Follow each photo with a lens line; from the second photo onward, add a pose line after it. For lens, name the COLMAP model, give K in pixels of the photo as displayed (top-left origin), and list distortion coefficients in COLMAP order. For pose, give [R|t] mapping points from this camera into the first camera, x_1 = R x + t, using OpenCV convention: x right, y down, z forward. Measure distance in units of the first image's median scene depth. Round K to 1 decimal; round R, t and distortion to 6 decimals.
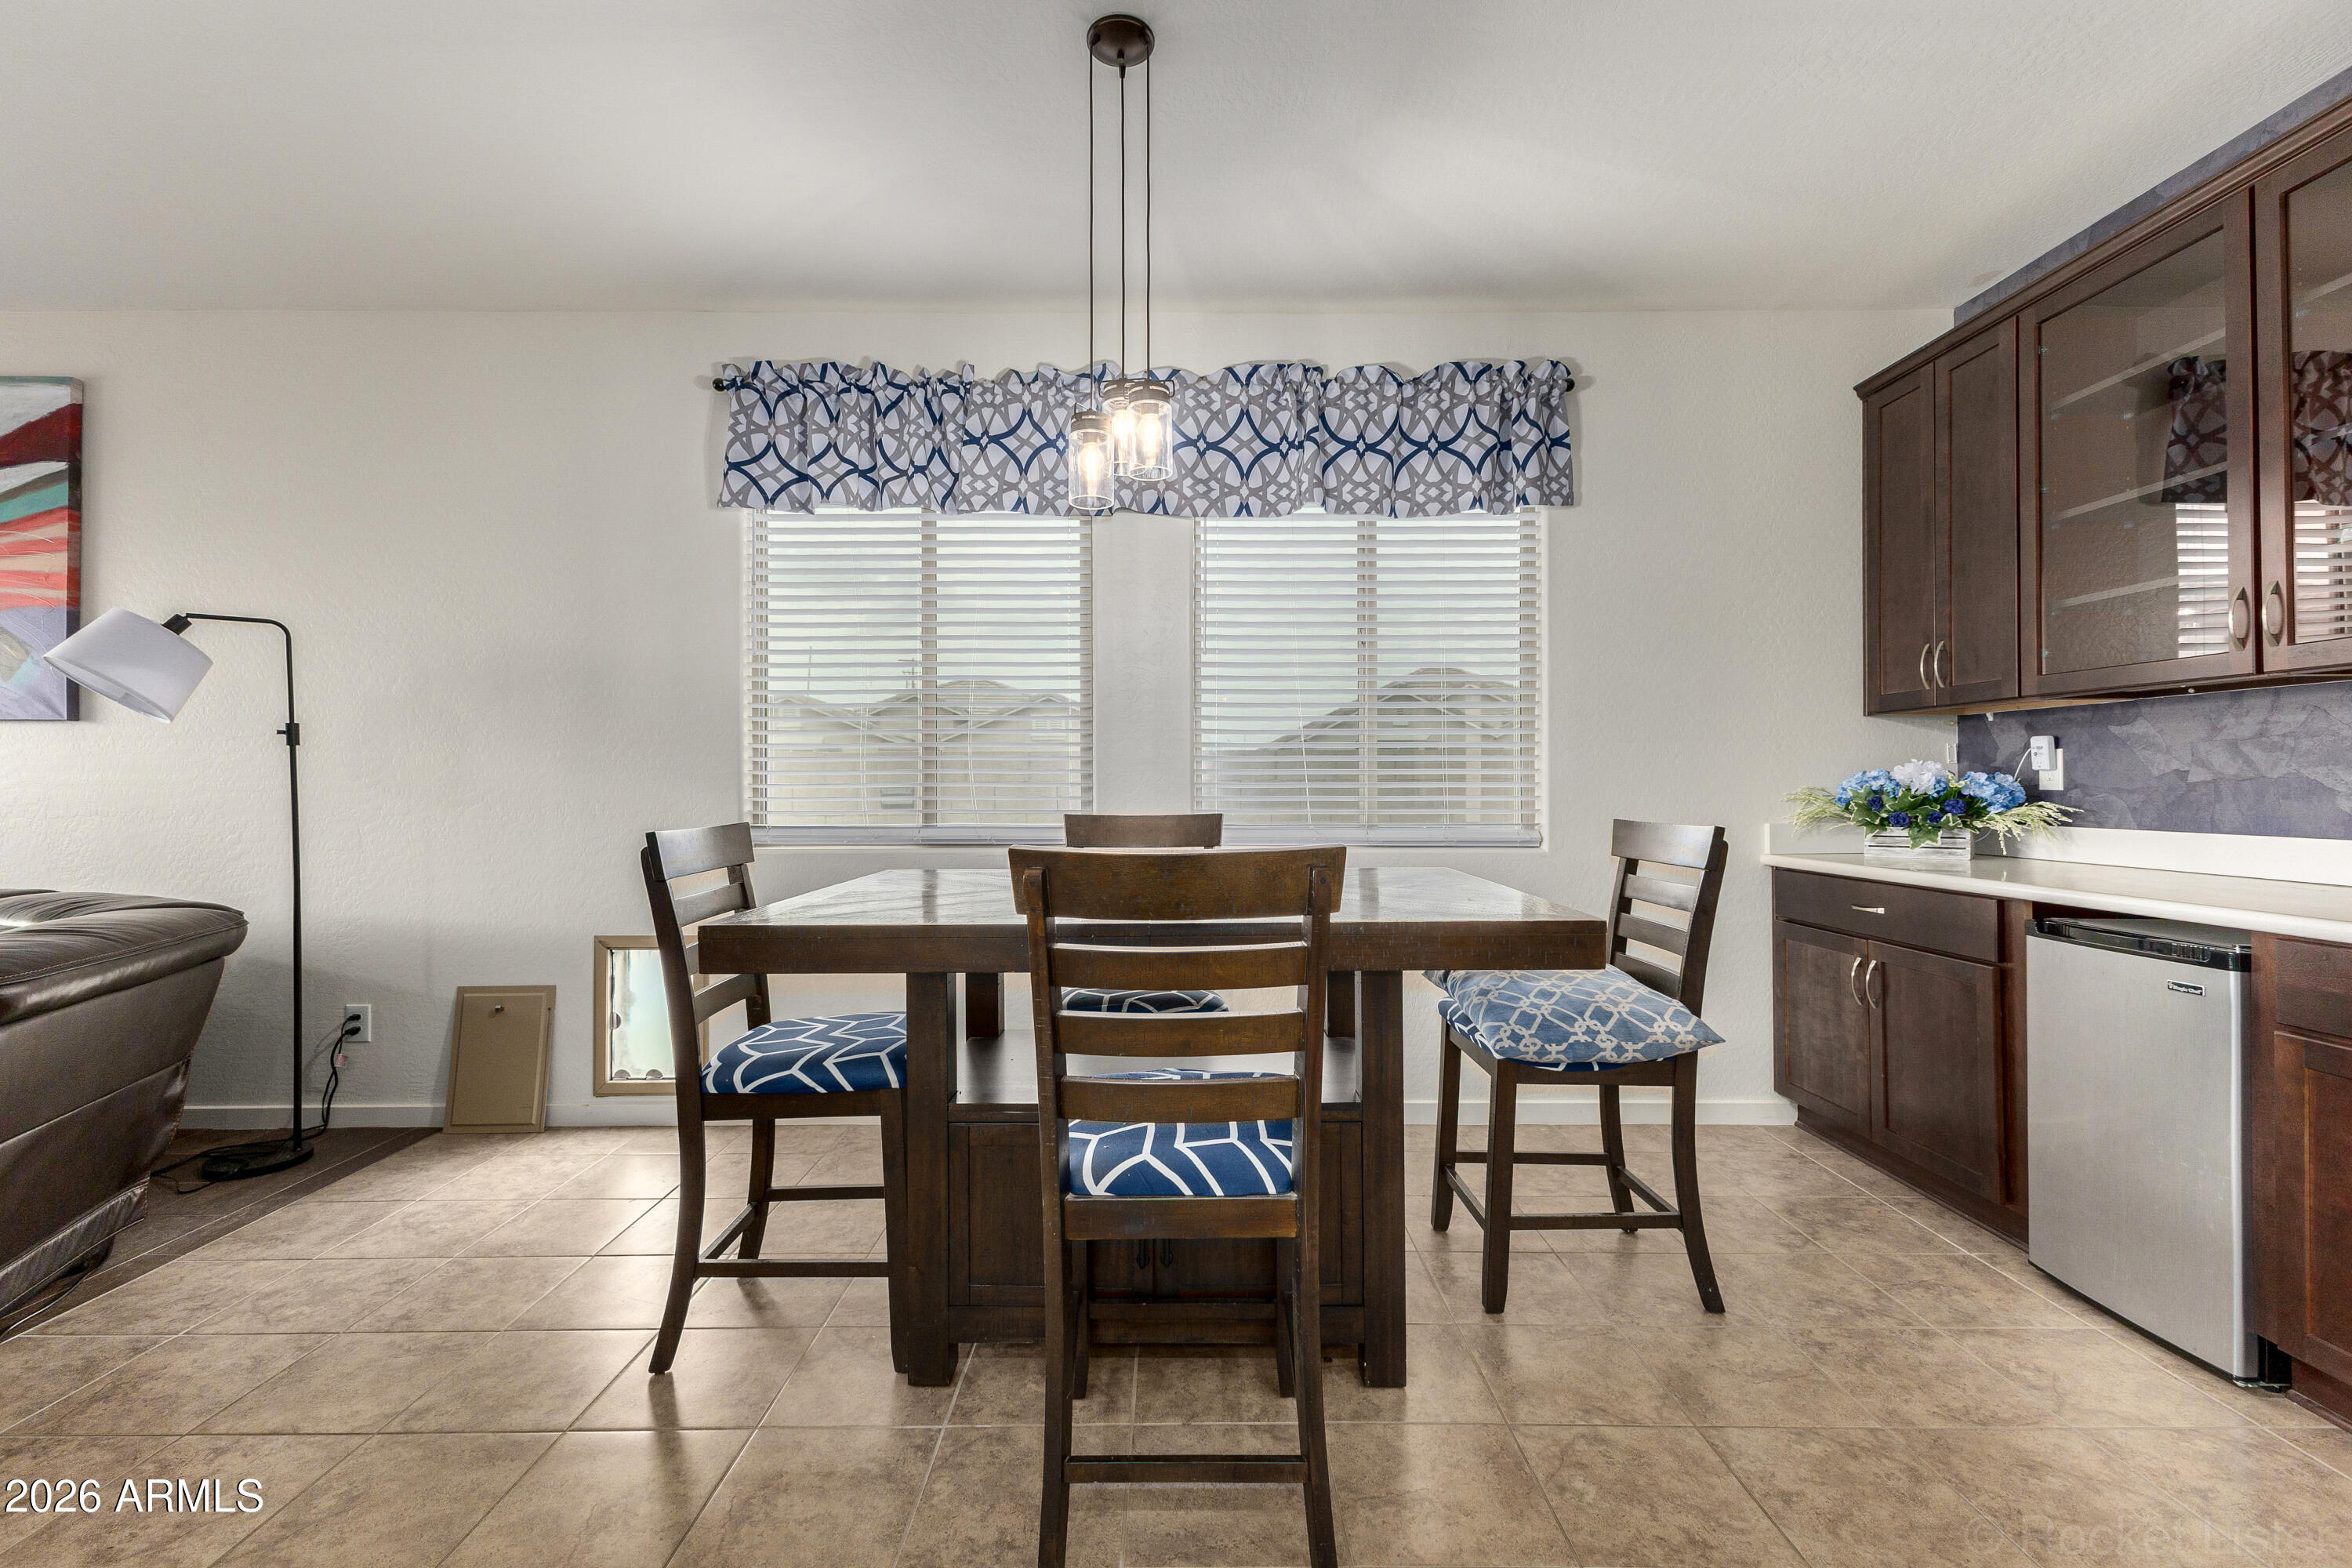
lens RADIAL K [[1024.5, 0, 1164.5], [0, 1024.5, 778.5], [0, 0, 1]] dist [0.016577, -0.004763]
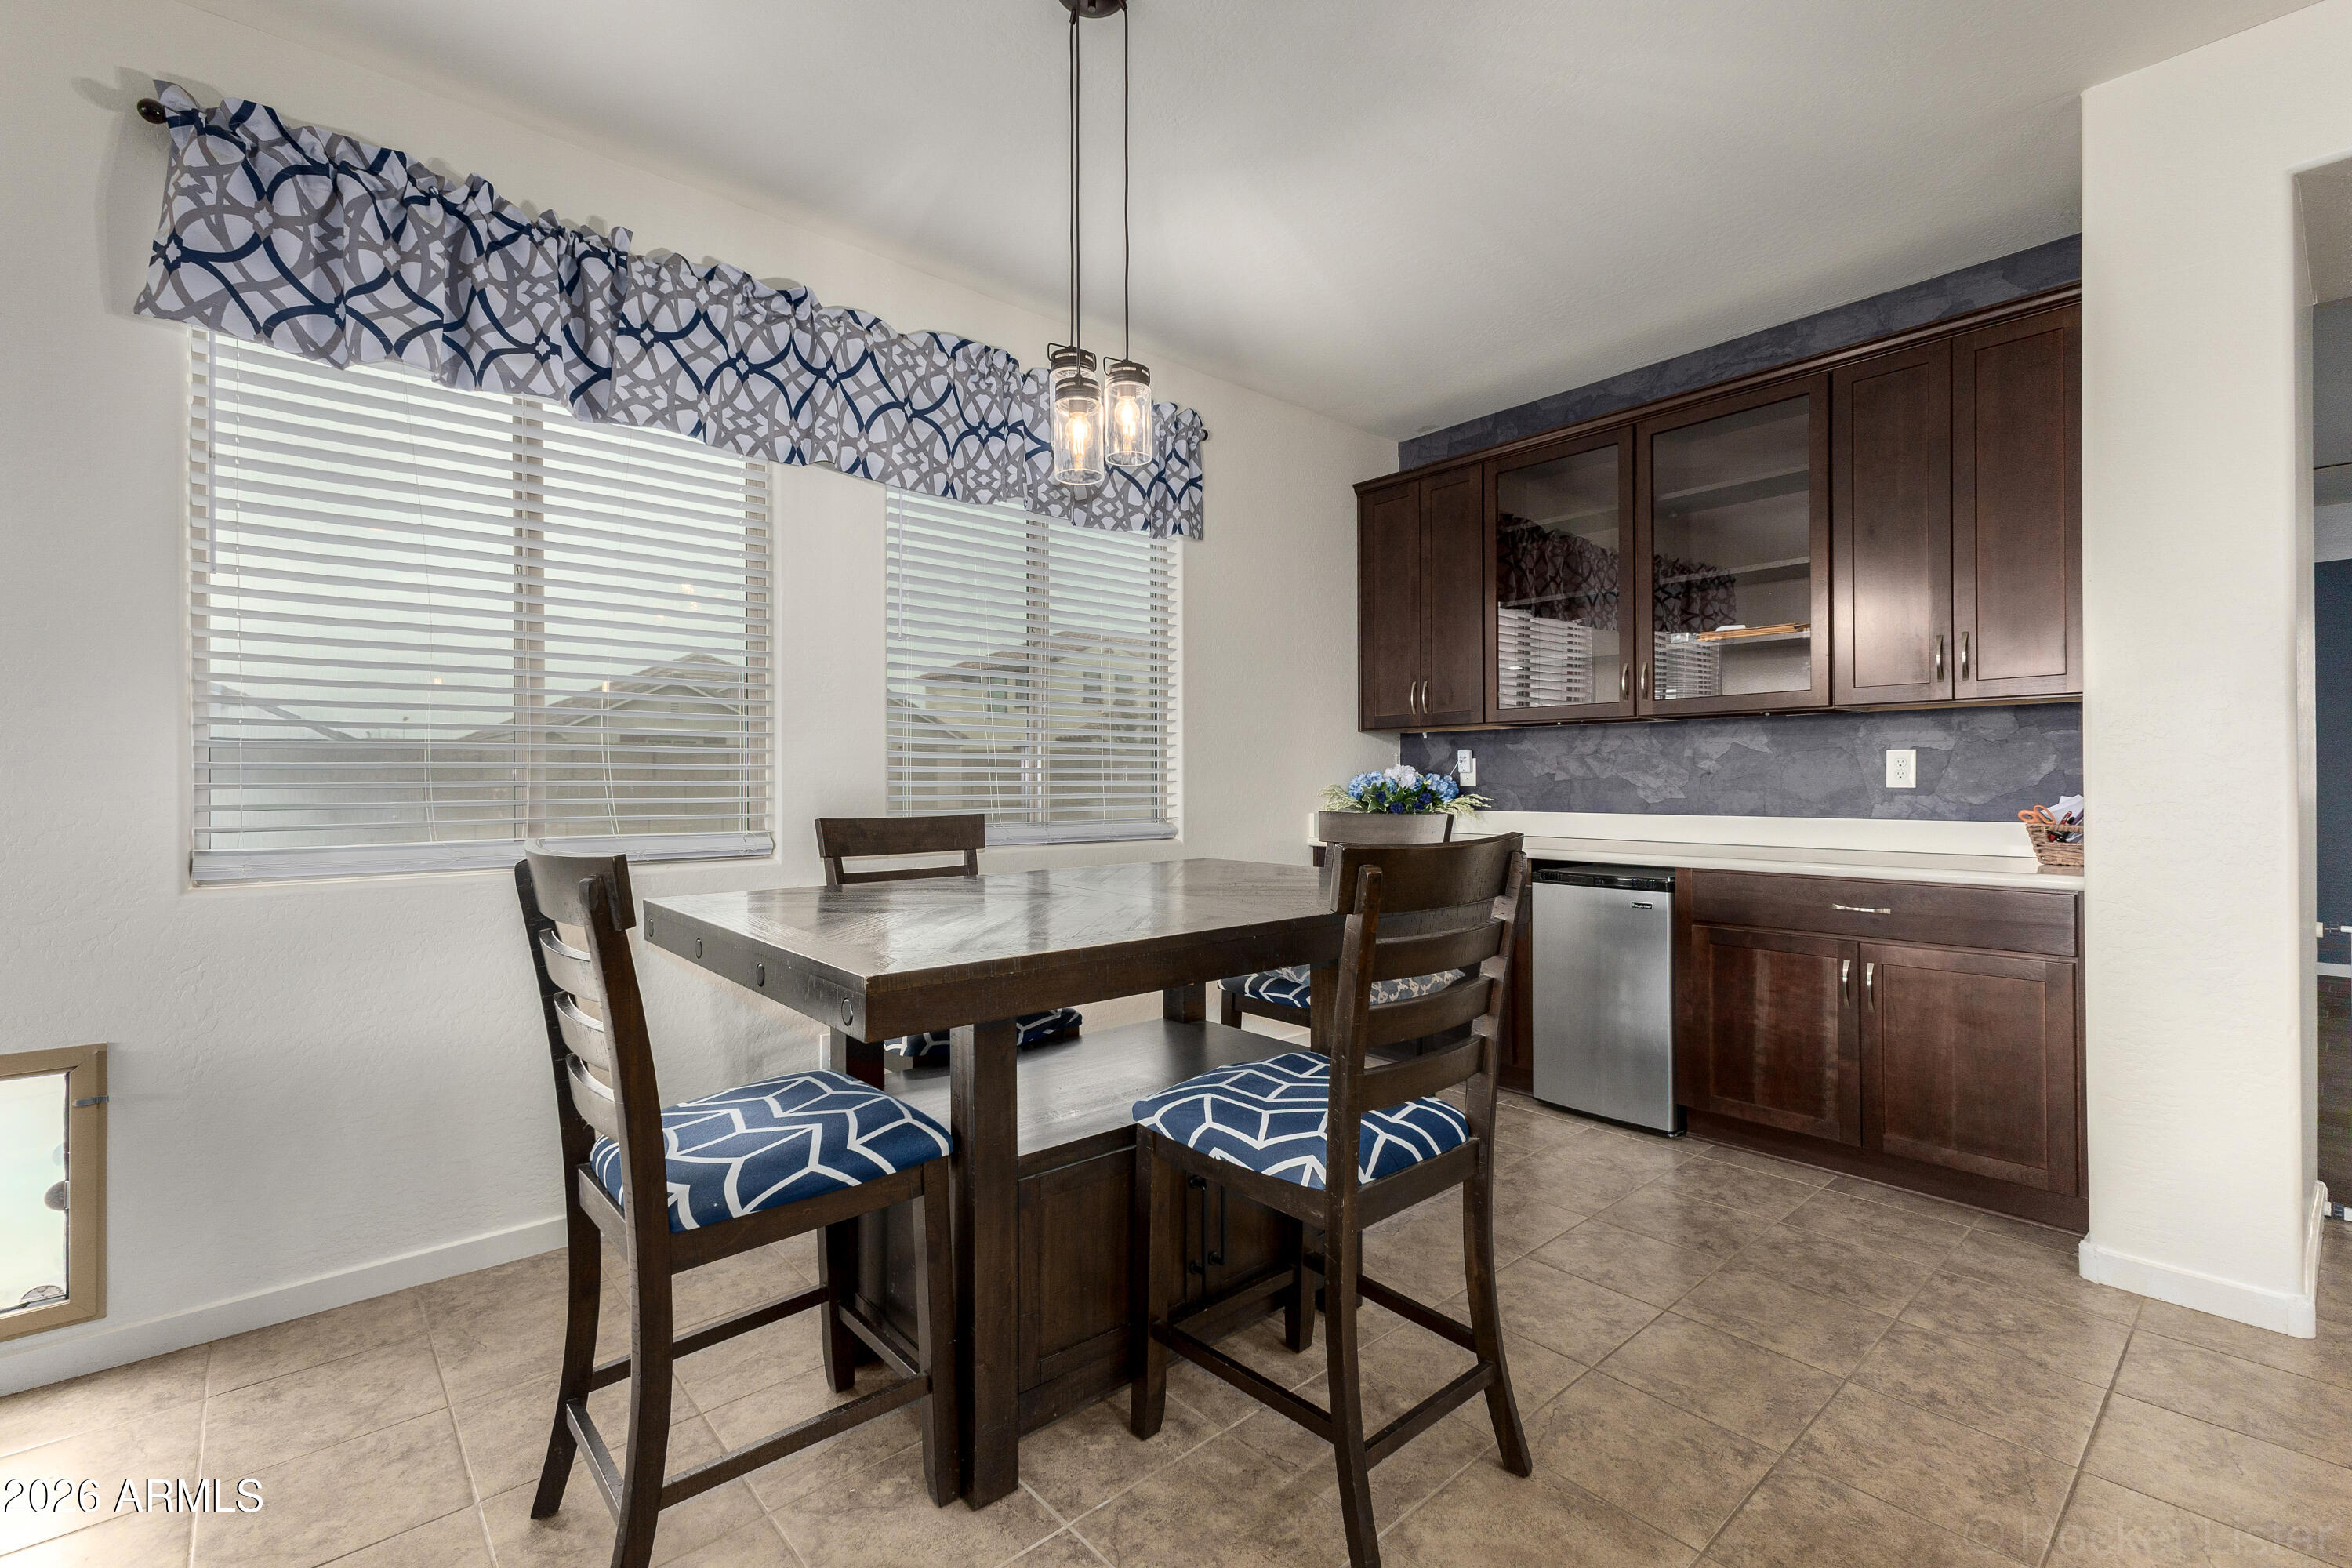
lens RADIAL K [[1024.5, 0, 1164.2], [0, 1024.5, 781.4], [0, 0, 1]] dist [0.016577, -0.004763]
pose [[0.749835, 0.000679, 0.661625, -0.397953], [-0.002673, 0.999994, 0.002003, 0.002297], [-0.661620, -0.003271, 0.749832, 0.165452]]
